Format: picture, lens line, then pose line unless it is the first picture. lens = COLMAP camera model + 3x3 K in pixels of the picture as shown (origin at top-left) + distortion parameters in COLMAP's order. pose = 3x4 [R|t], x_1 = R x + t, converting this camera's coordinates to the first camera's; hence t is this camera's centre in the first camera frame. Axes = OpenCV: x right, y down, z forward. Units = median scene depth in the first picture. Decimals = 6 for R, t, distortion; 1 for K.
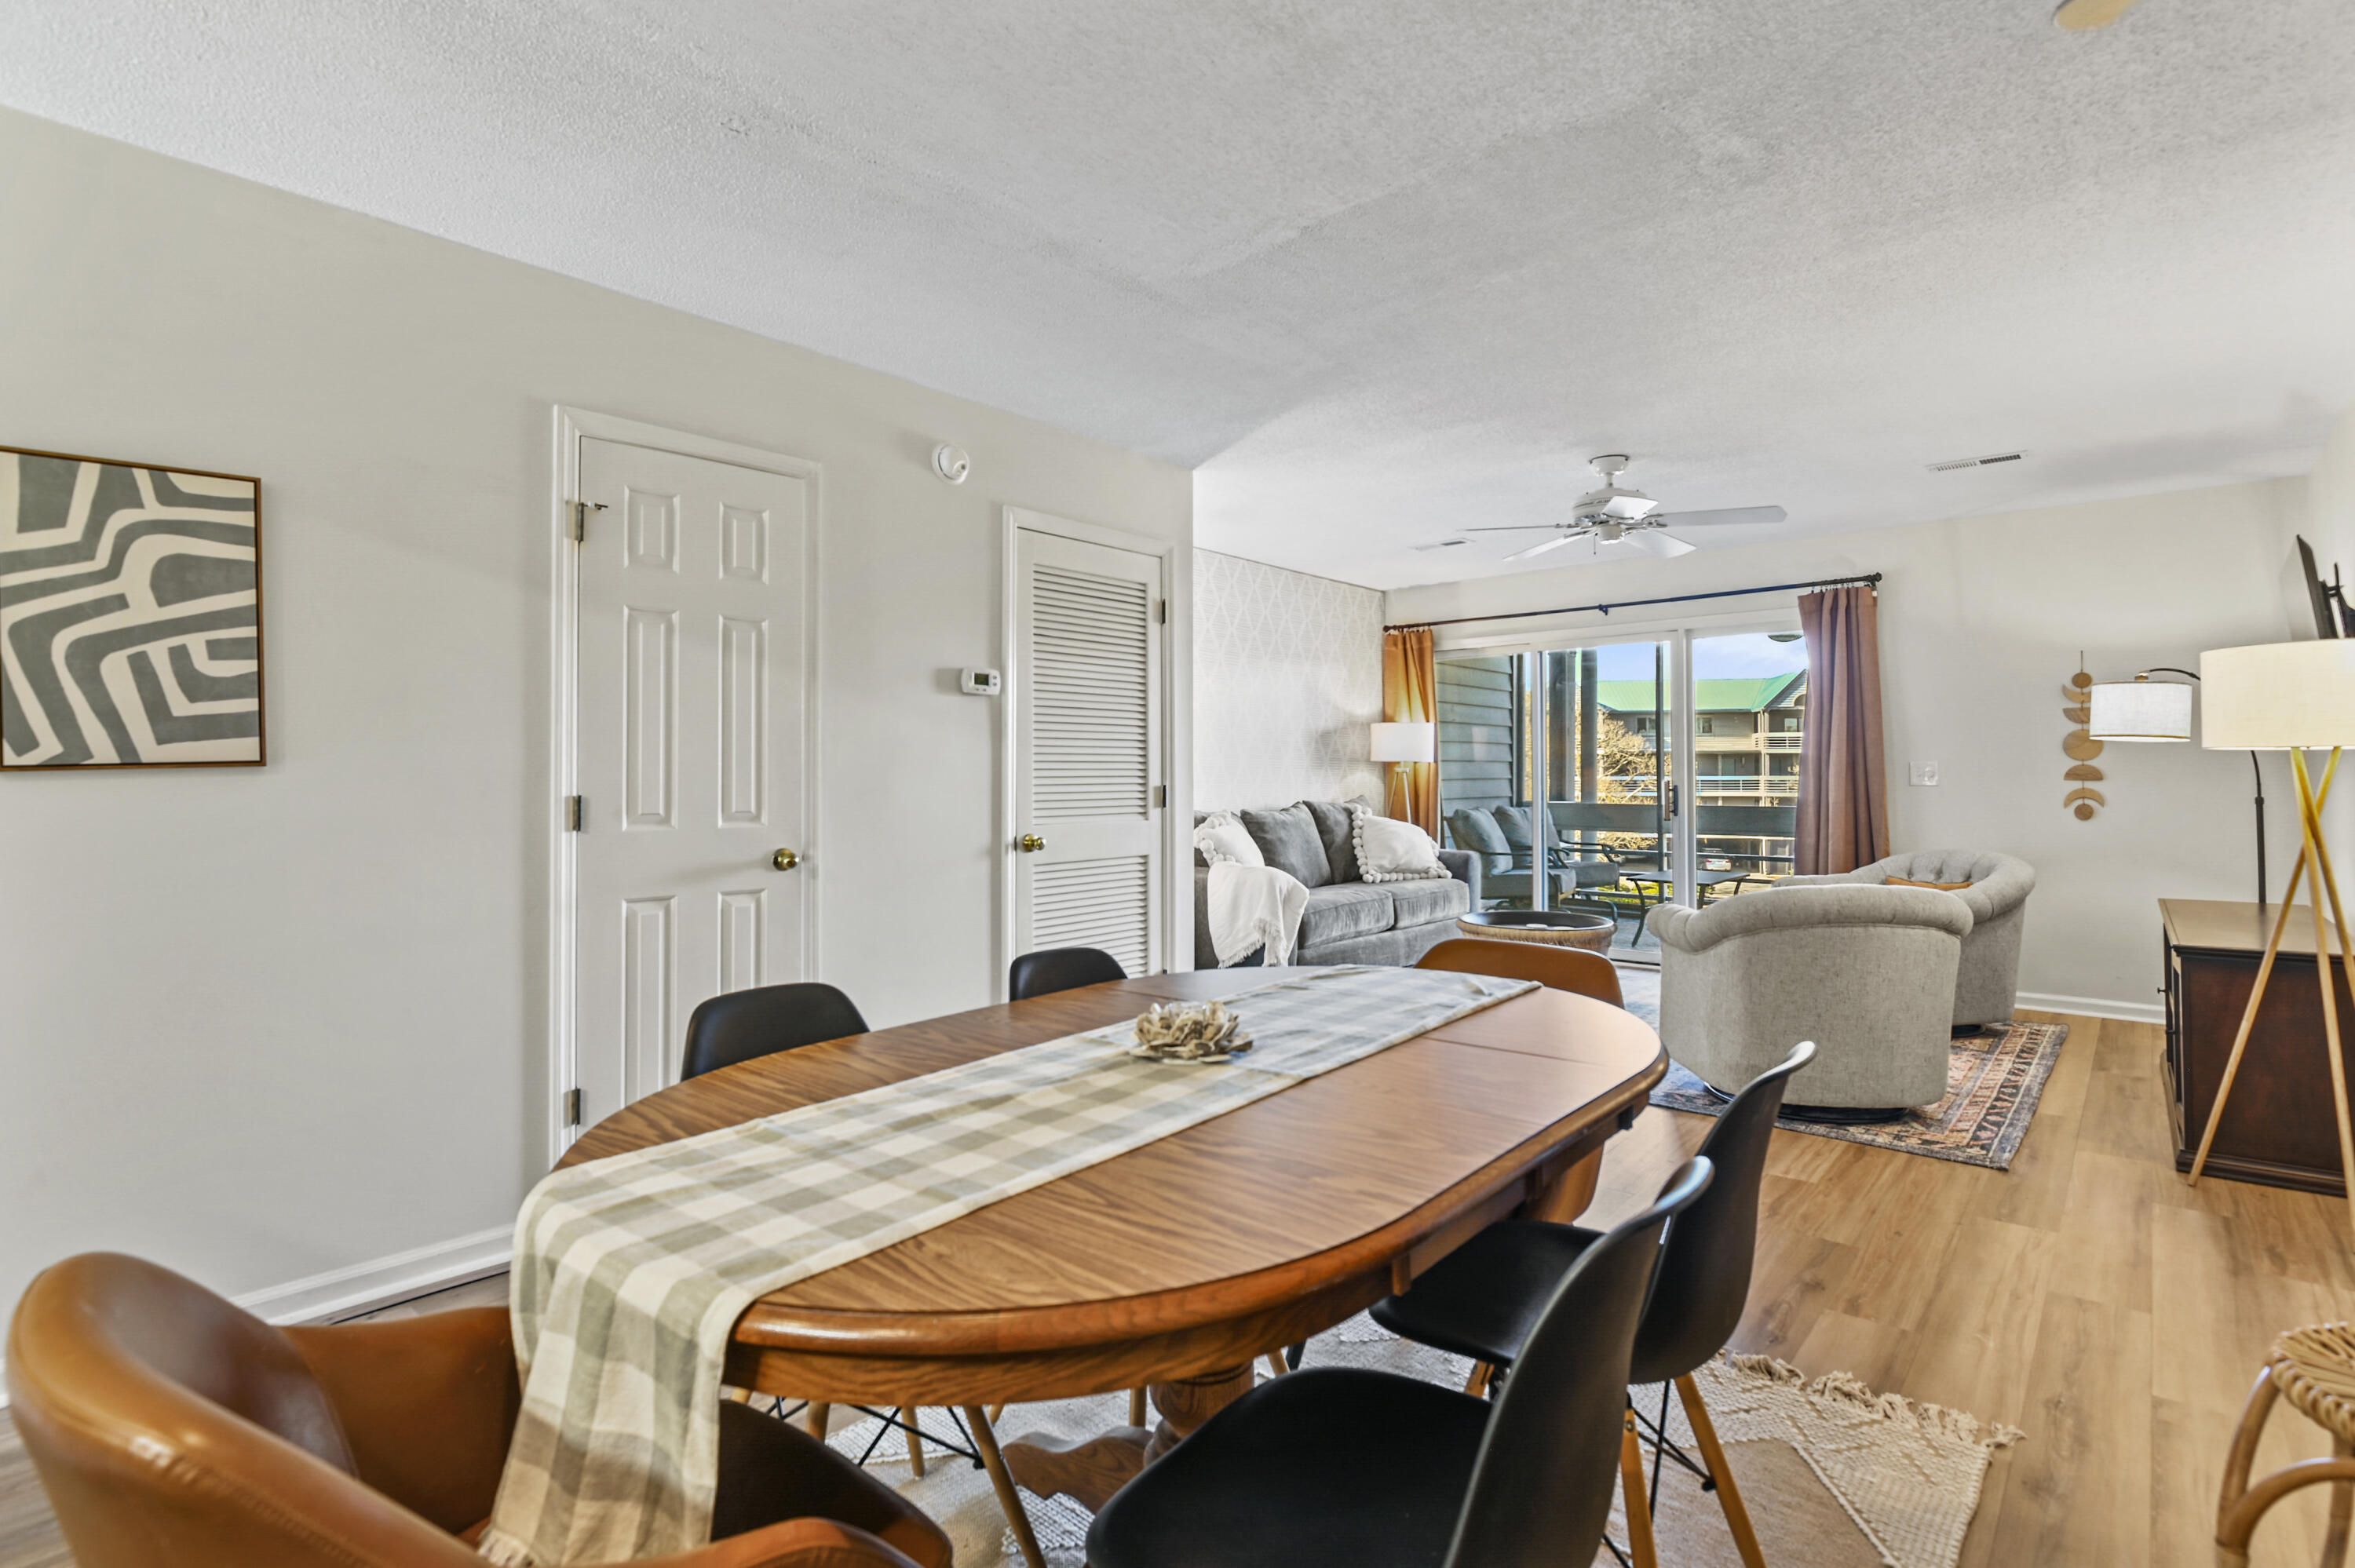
lens RADIAL K [[1101.1, 0, 1177.5], [0, 1101.1, 784.0], [0, 0, 1]] dist [-0.019354, -0.000832]
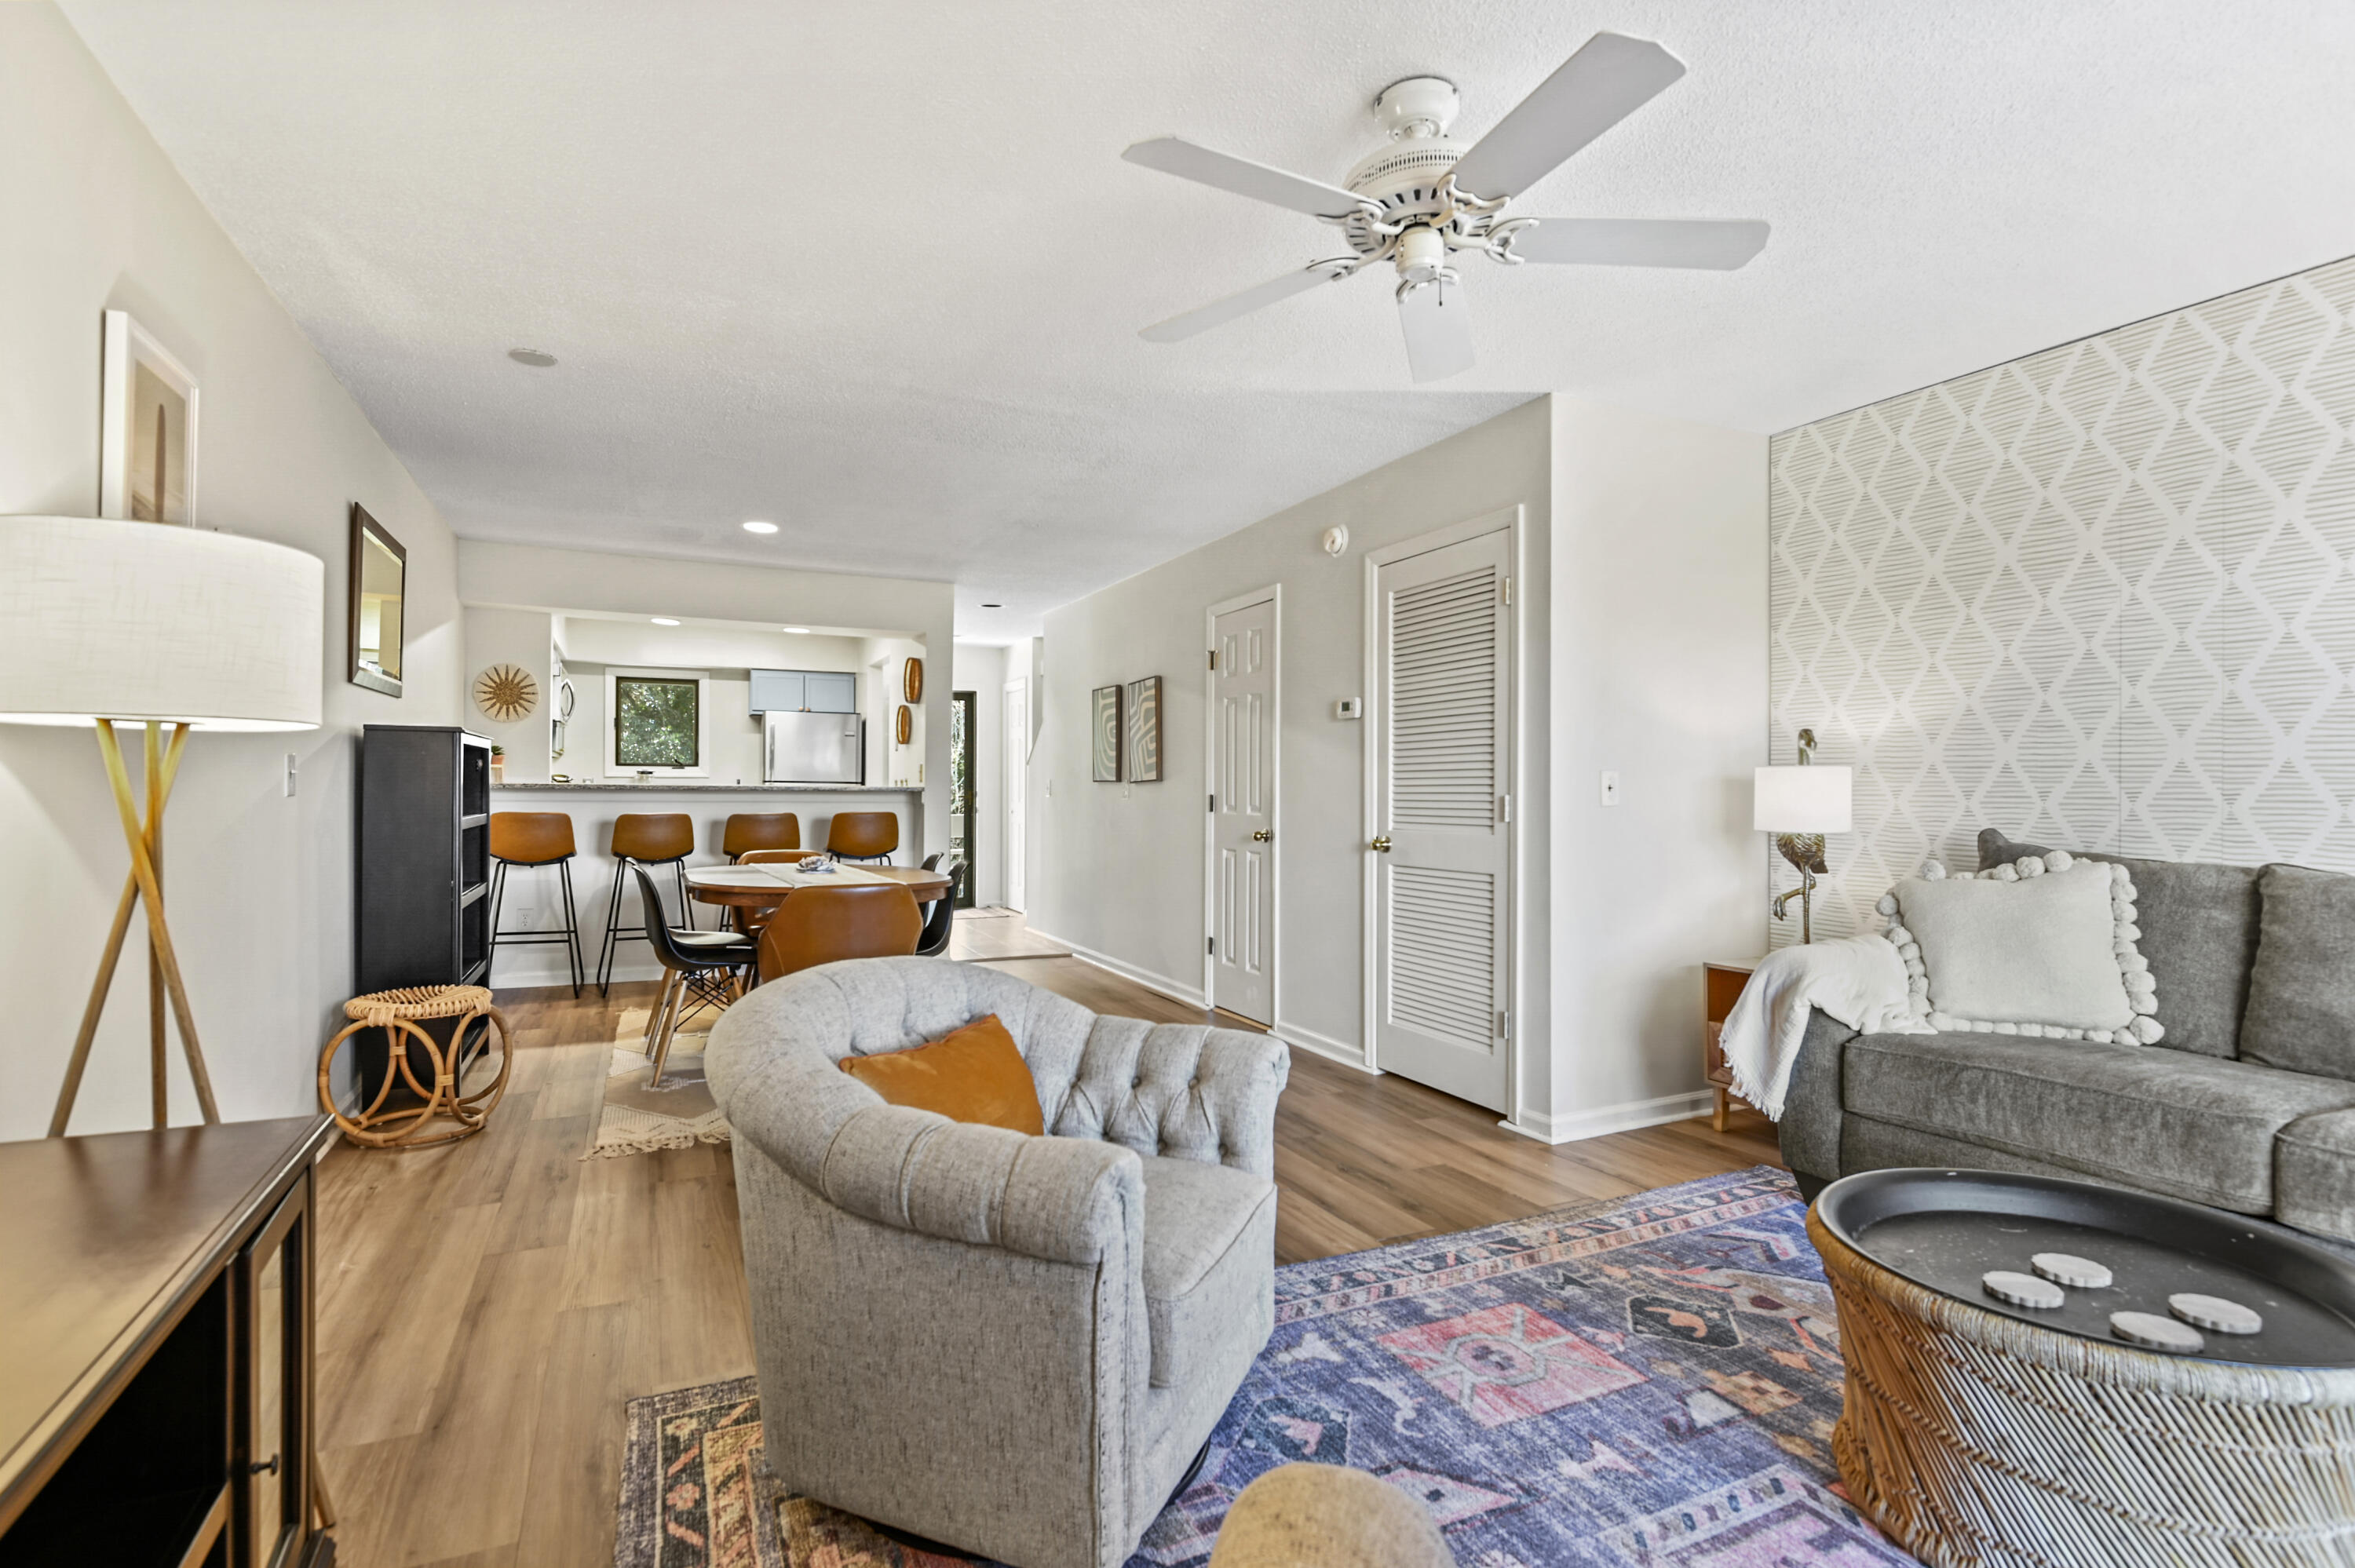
lens RADIAL K [[1138.5, 0, 1191.3], [0, 1138.5, 774.9], [0, 0, 1]] dist [-0.018432, -0.000662]
pose [[-0.382473, -0.010615, -0.923906, 0.675843], [-0.009361, 0.999927, -0.007613, -0.004396], [0.923919, 0.005737, -0.382545, 0.840515]]
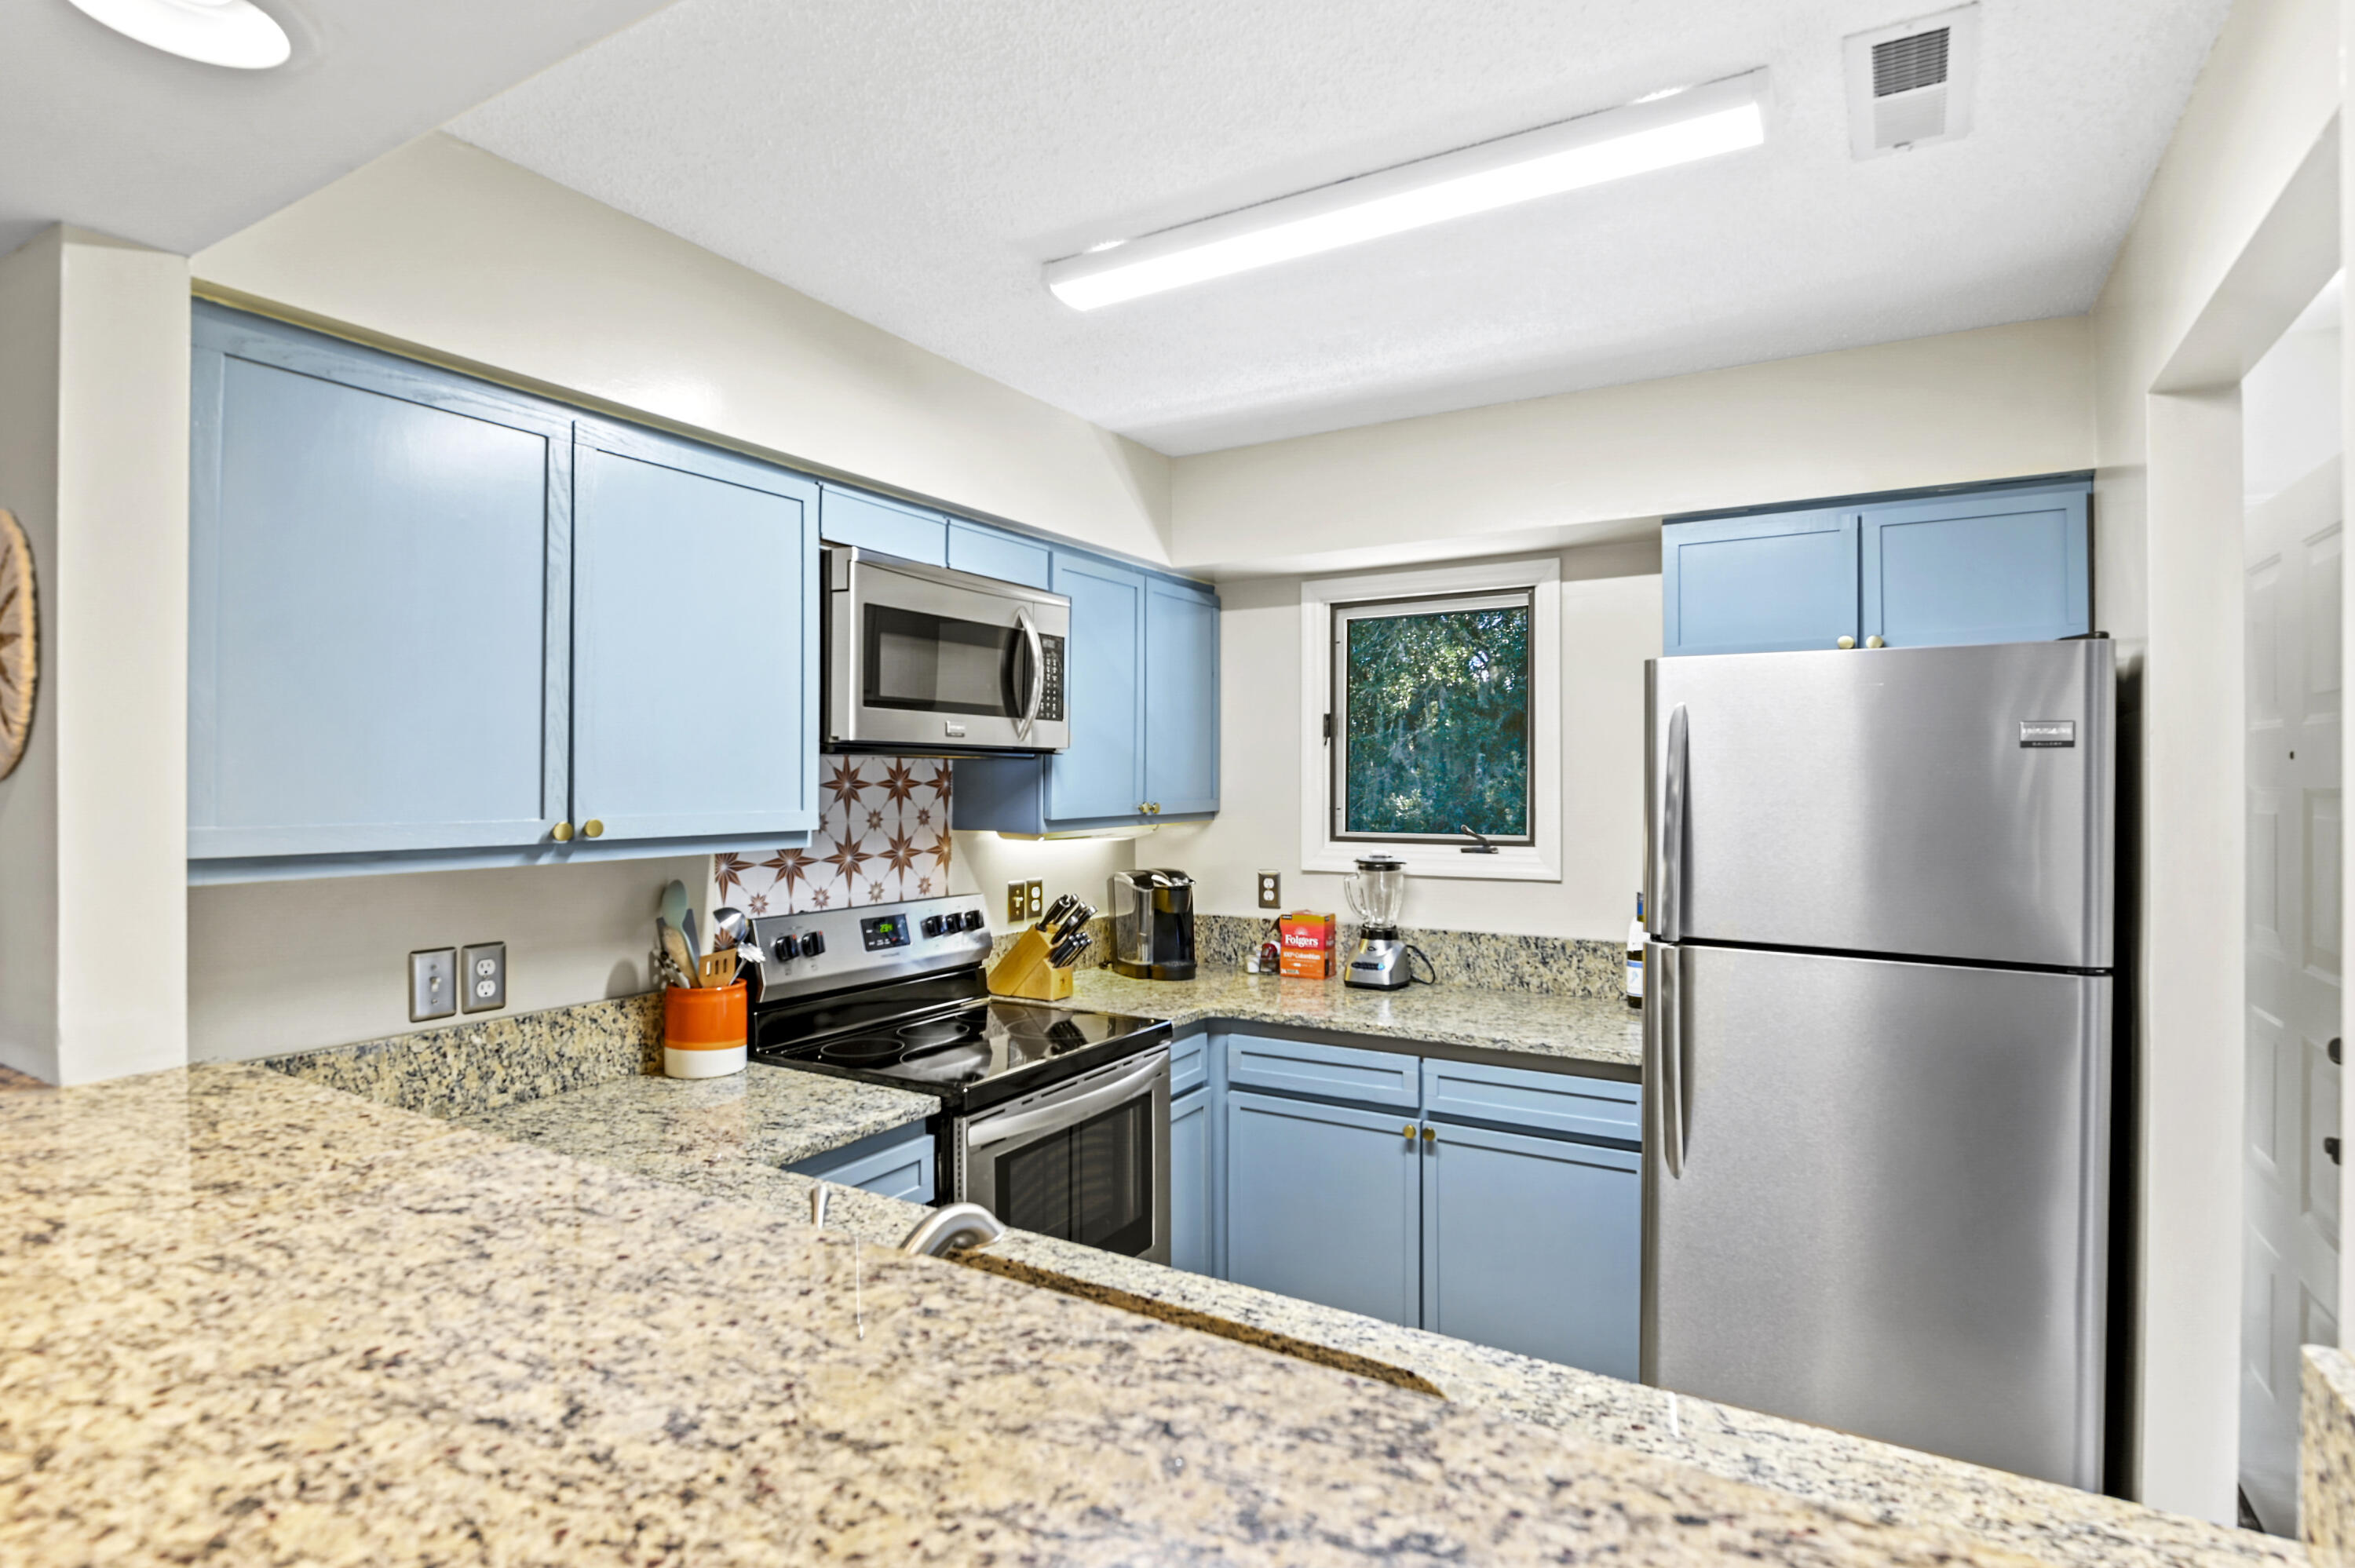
lens RADIAL K [[1188.2, 0, 1177.5], [0, 1188.2, 784.0], [0, 0, 1]] dist [-0.012940, -0.000665]
pose [[-0.982715, 0.004053, -0.185082, -0.275403], [0.002557, 0.999962, 0.008319, -0.059020], [0.185109, 0.007702, -0.982688, 0.089777]]
